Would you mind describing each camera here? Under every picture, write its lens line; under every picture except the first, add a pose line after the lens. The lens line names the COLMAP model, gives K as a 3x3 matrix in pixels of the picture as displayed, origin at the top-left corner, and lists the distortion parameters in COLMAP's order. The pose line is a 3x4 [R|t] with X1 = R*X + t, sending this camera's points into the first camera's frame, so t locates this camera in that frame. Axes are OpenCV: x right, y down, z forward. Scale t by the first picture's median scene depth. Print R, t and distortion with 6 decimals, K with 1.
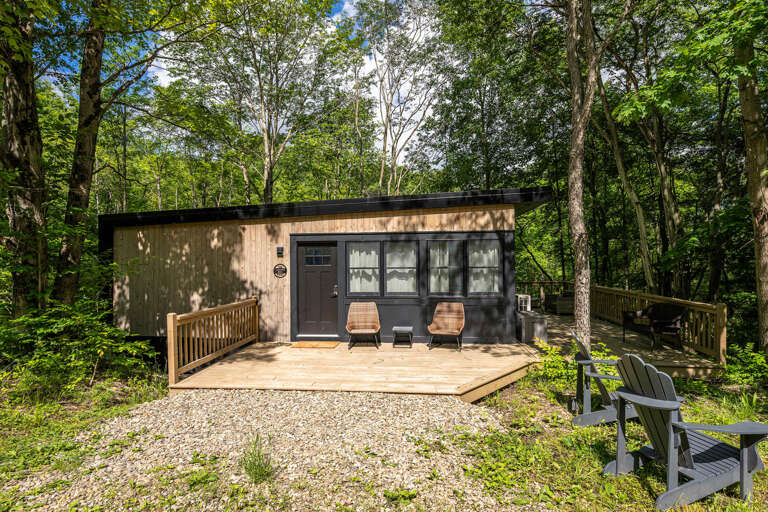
lens RADIAL K [[411.1, 0, 384.5], [0, 411.1, 261.3], [0, 0, 1]] dist [-0.001241, -0.000255]
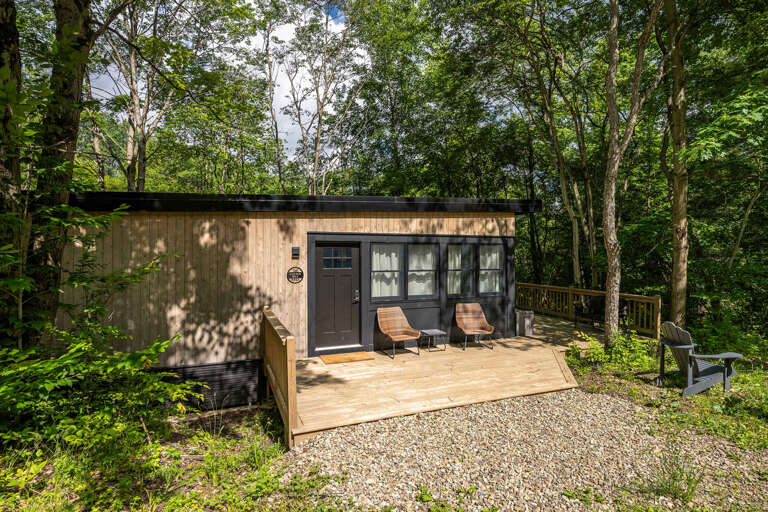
lens RADIAL K [[411.1, 0, 386.4], [0, 411.1, 259.6], [0, 0, 1]] dist [-0.001241, -0.000255]
pose [[0.876879, 0.003446, 0.480699, -0.504285], [-0.006759, 0.999964, 0.005161, -0.014330], [-0.480664, -0.007774, 0.876871, 0.173669]]
